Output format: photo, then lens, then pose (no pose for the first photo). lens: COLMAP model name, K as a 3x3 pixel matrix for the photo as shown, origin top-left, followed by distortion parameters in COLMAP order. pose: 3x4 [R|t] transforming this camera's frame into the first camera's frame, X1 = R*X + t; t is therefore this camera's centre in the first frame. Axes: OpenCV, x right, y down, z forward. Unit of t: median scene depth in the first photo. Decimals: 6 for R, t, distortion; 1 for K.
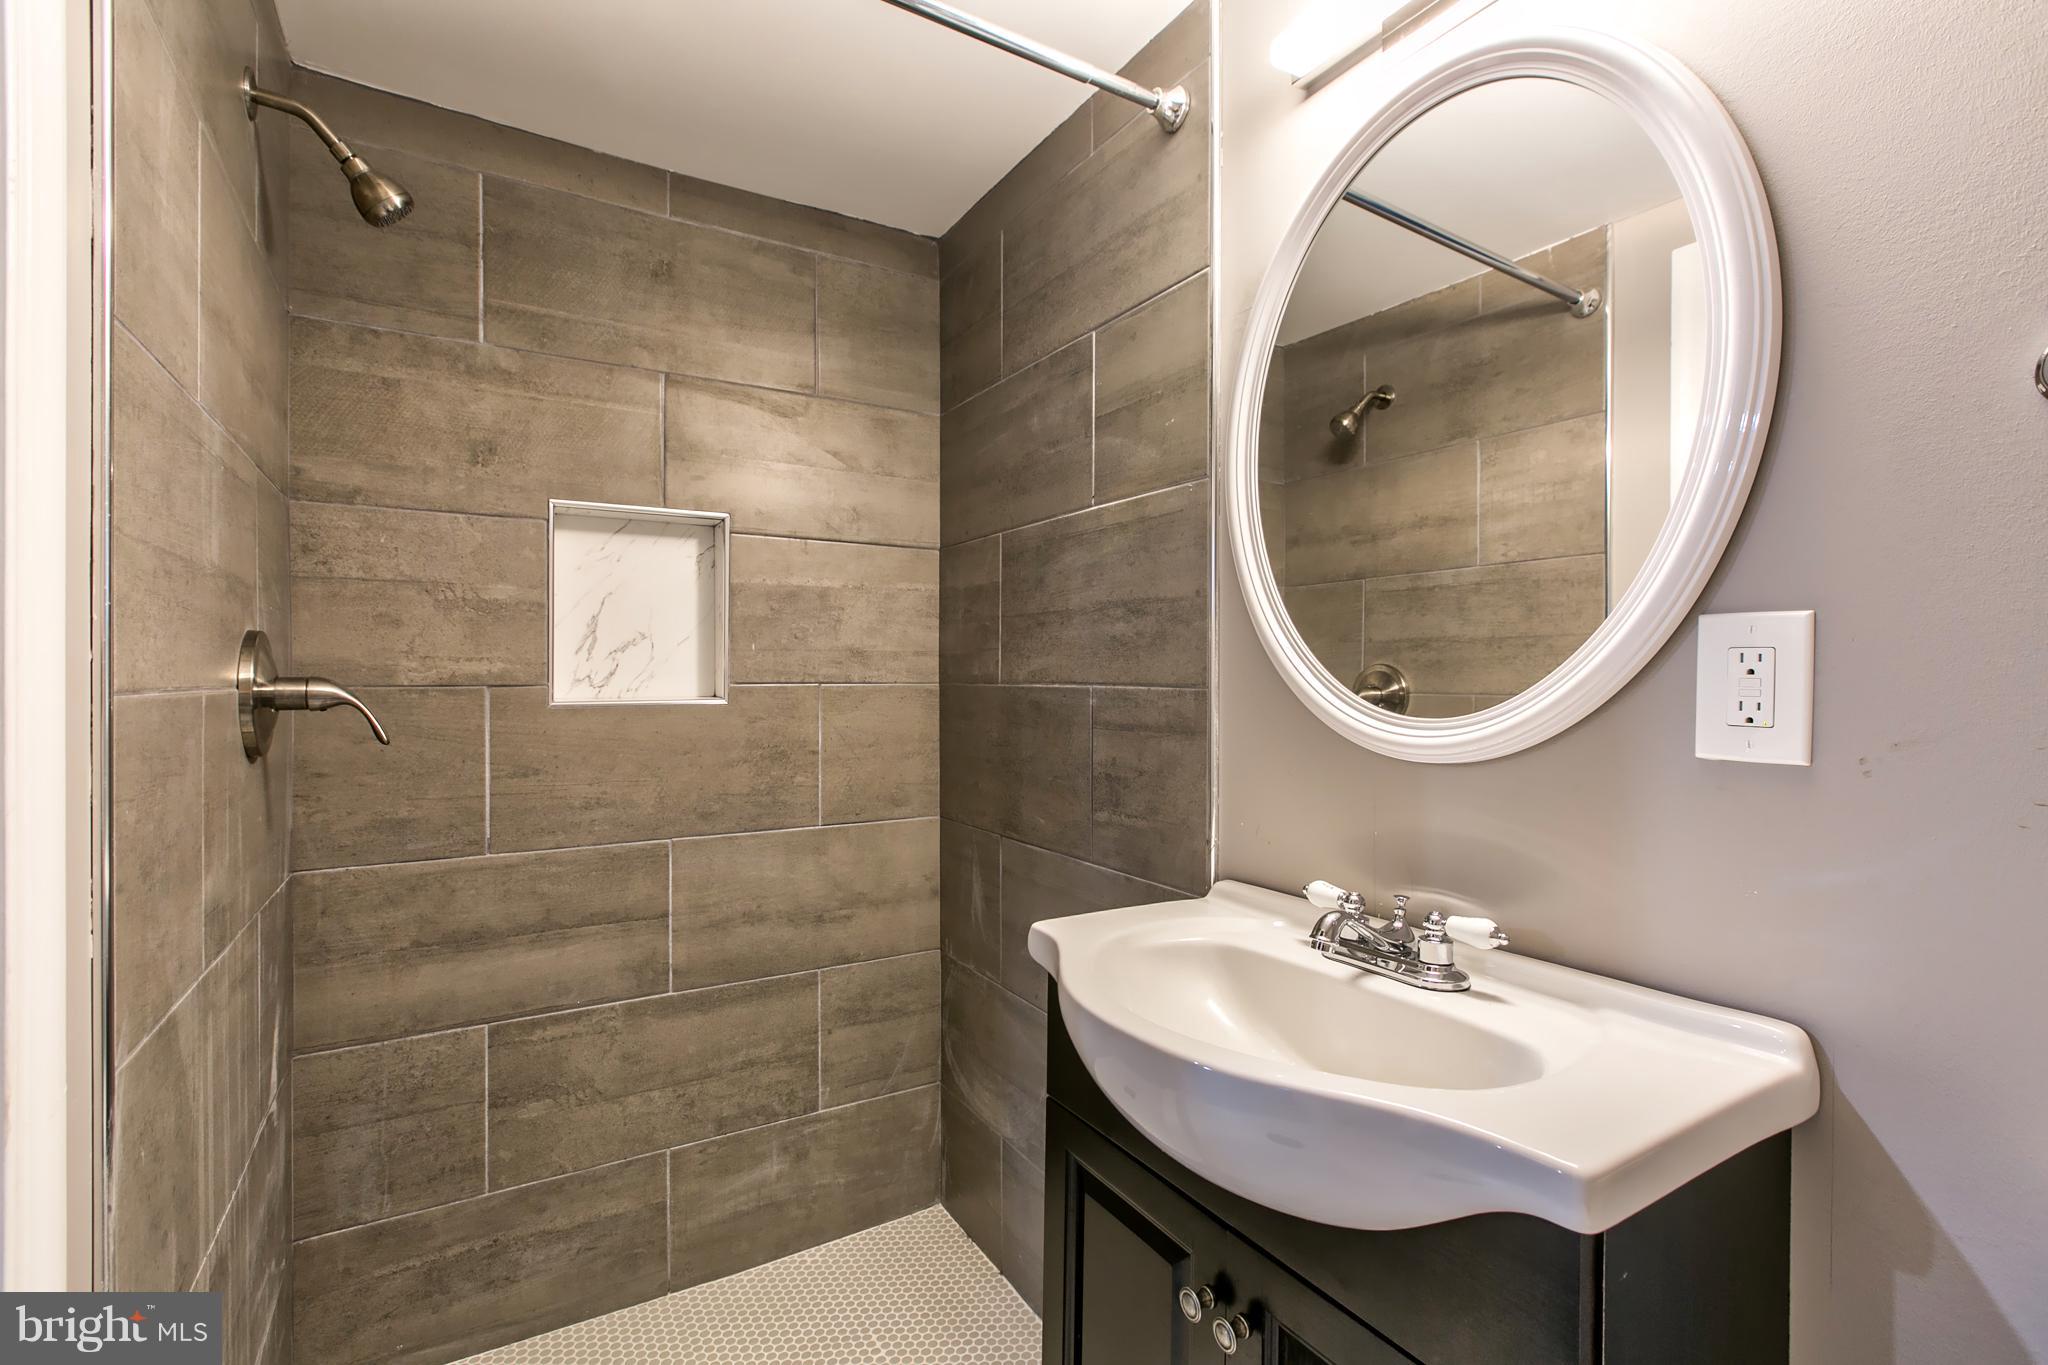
lens RADIAL K [[908.4, 0, 1029.0], [0, 908.4, 676.4], [0, 0, 1]] dist [0.001216, -0.001473]
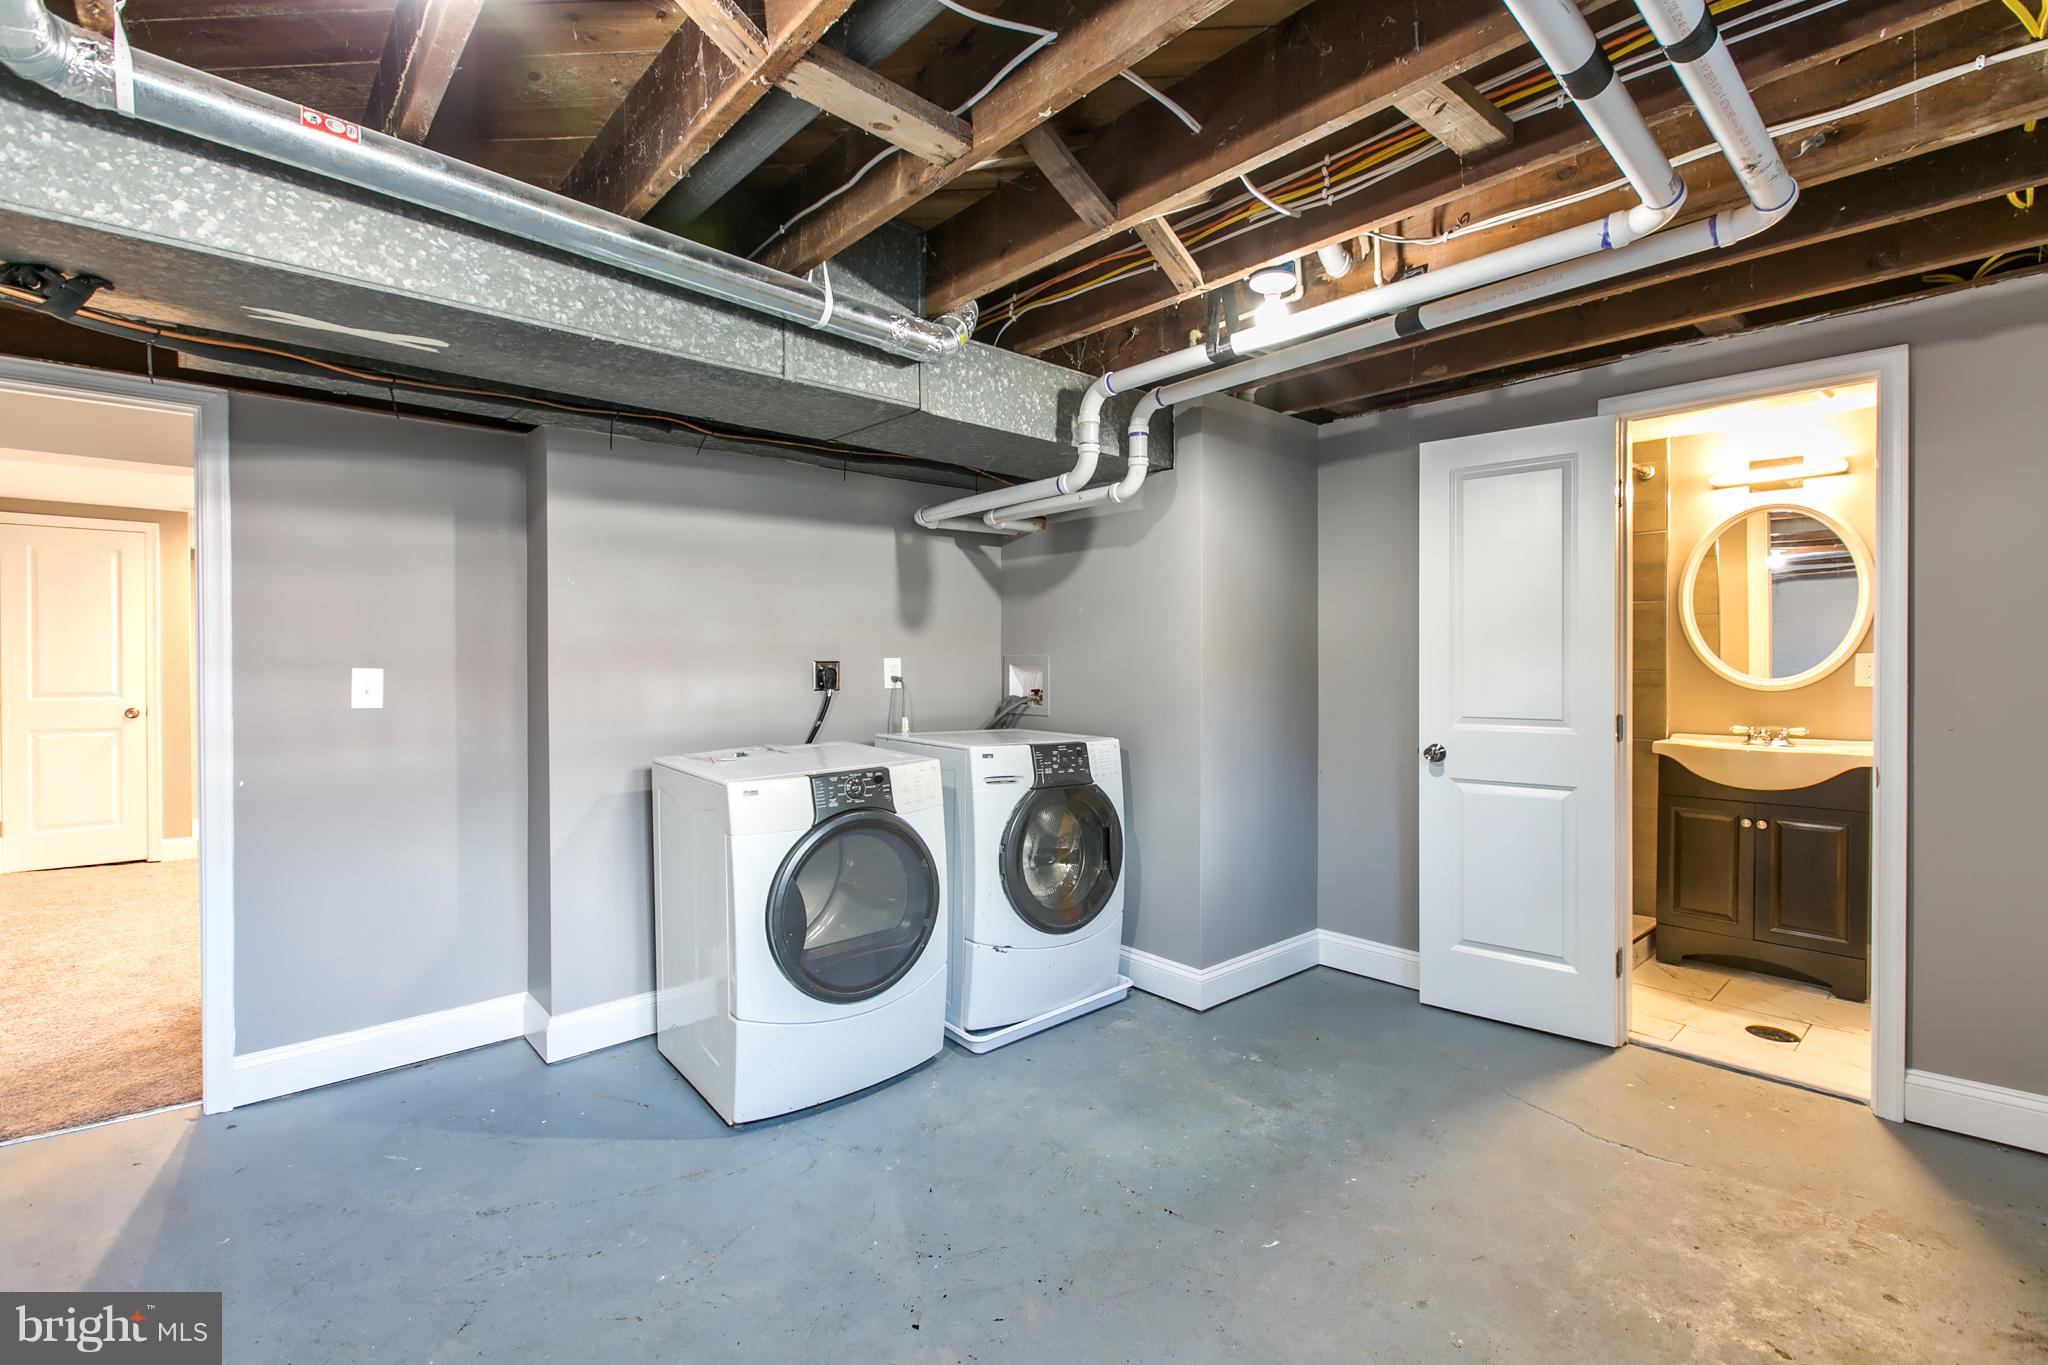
lens RADIAL K [[908.4, 0, 1029.0], [0, 908.4, 676.4], [0, 0, 1]] dist [0.001216, -0.001473]
pose [[0.980834, -0.002707, 0.194826, -1.929479], [0.000249, 0.999920, 0.012637, -0.004896], [-0.194844, -0.012346, 0.980756, -1.212415]]
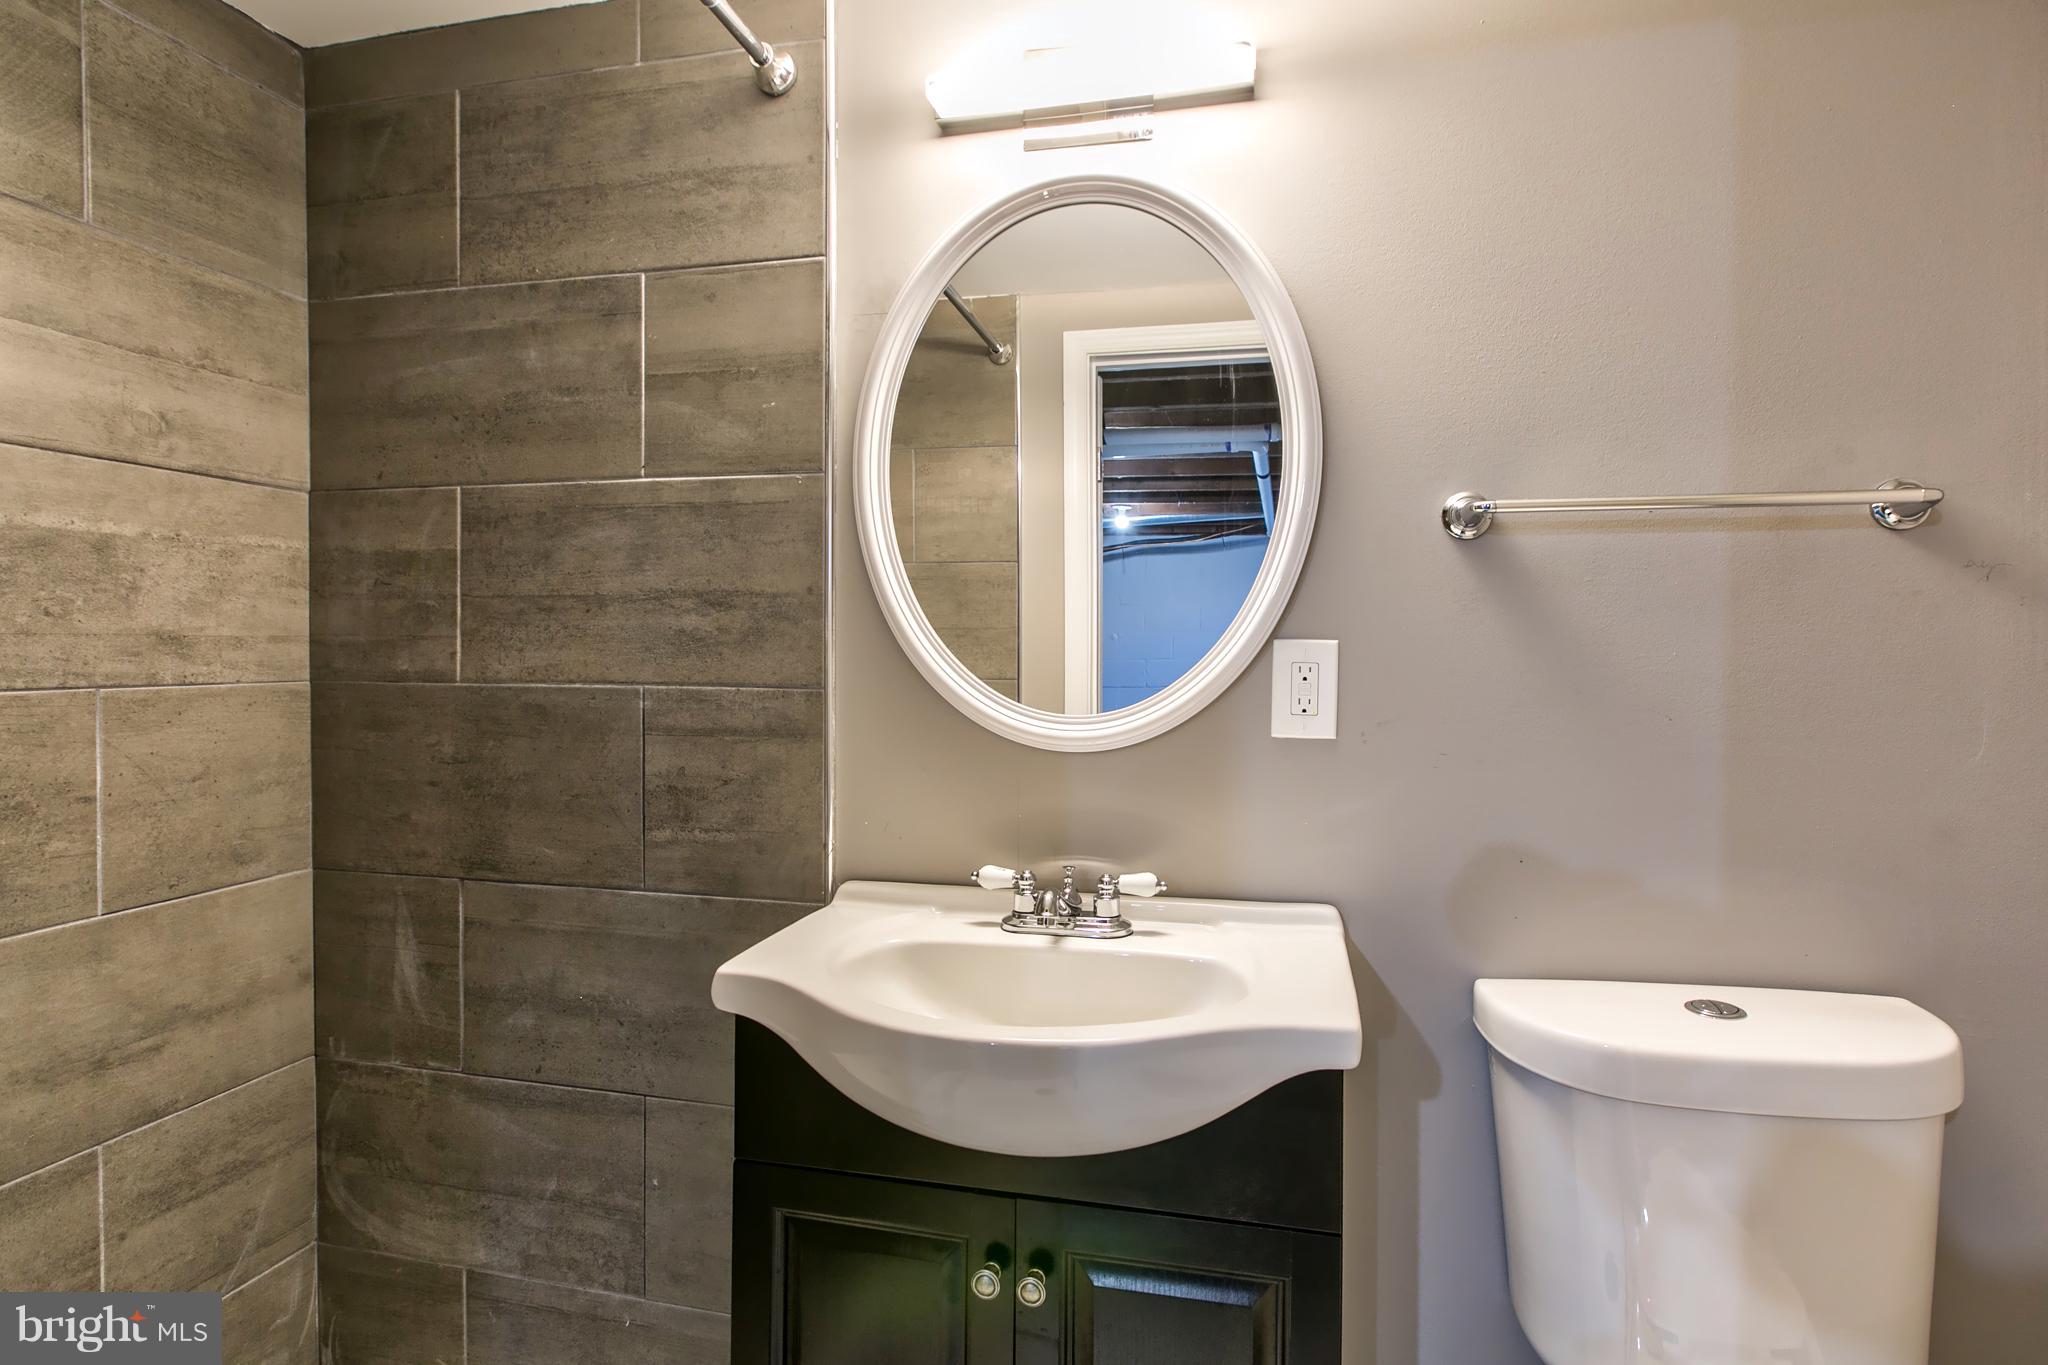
lens RADIAL K [[938.9, 0, 1052.0], [0, 938.9, 652.7], [0, 0, 1]] dist [0.006721, -0.000240]
pose [[0.701311, -0.004212, 0.712843, -0.275349], [-0.001802, 0.999969, 0.007682, -0.026753], [-0.712853, -0.006672, 0.701281, 0.091580]]
